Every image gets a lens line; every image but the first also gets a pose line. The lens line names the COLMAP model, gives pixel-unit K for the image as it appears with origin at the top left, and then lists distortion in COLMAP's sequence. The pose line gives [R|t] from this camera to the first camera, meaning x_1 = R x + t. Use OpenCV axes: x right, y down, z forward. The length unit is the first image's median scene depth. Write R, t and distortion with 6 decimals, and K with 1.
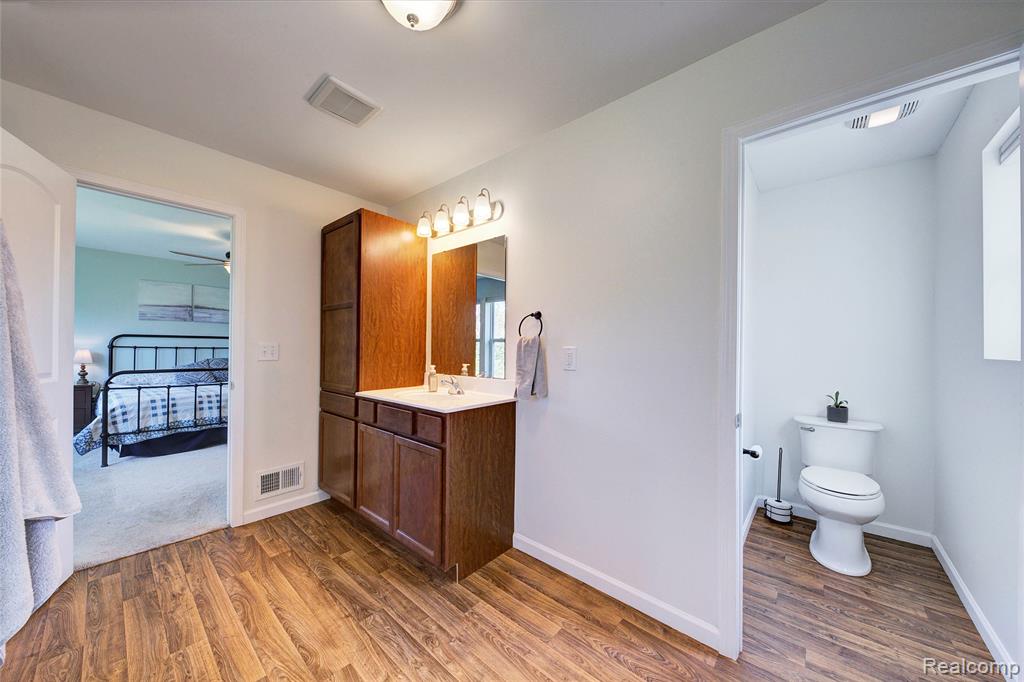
lens RADIAL K [[353.5, 0, 518.9], [0, 353.5, 344.4], [0, 0, 1]] dist [-0.001724, -0.002858]
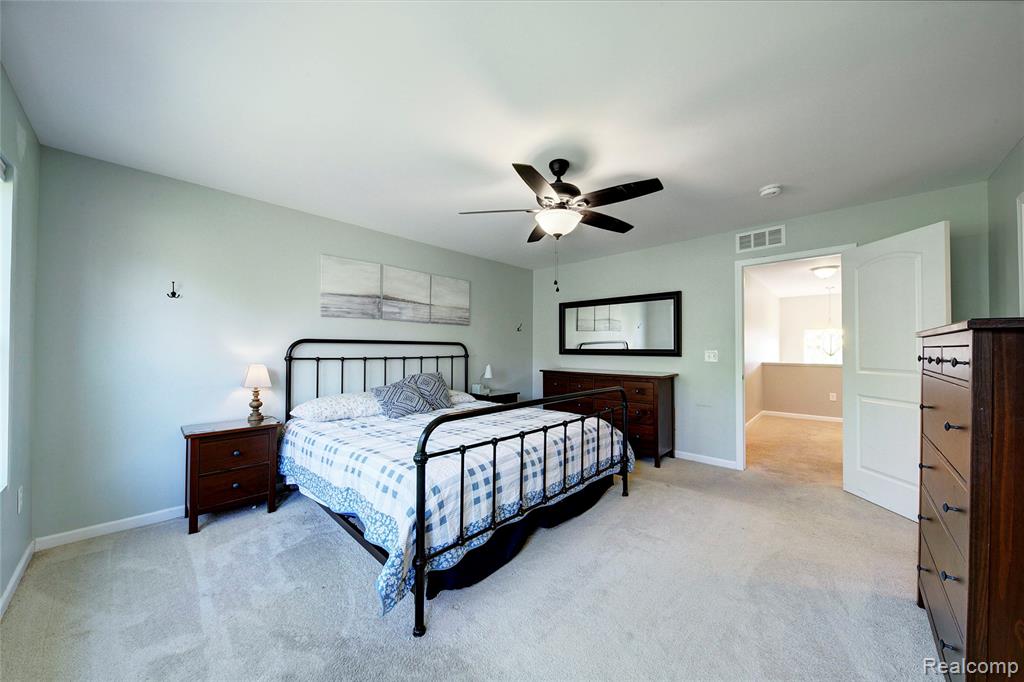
lens RADIAL K [[353.5, 0, 515.7], [0, 353.5, 341.8], [0, 0, 1]] dist [-0.001724, -0.002858]
pose [[0.998793, -0.014955, -0.046786, -0.727503], [0.014151, 0.999747, -0.017477, -0.007536], [0.047036, 0.016794, 0.998752, 0.387851]]
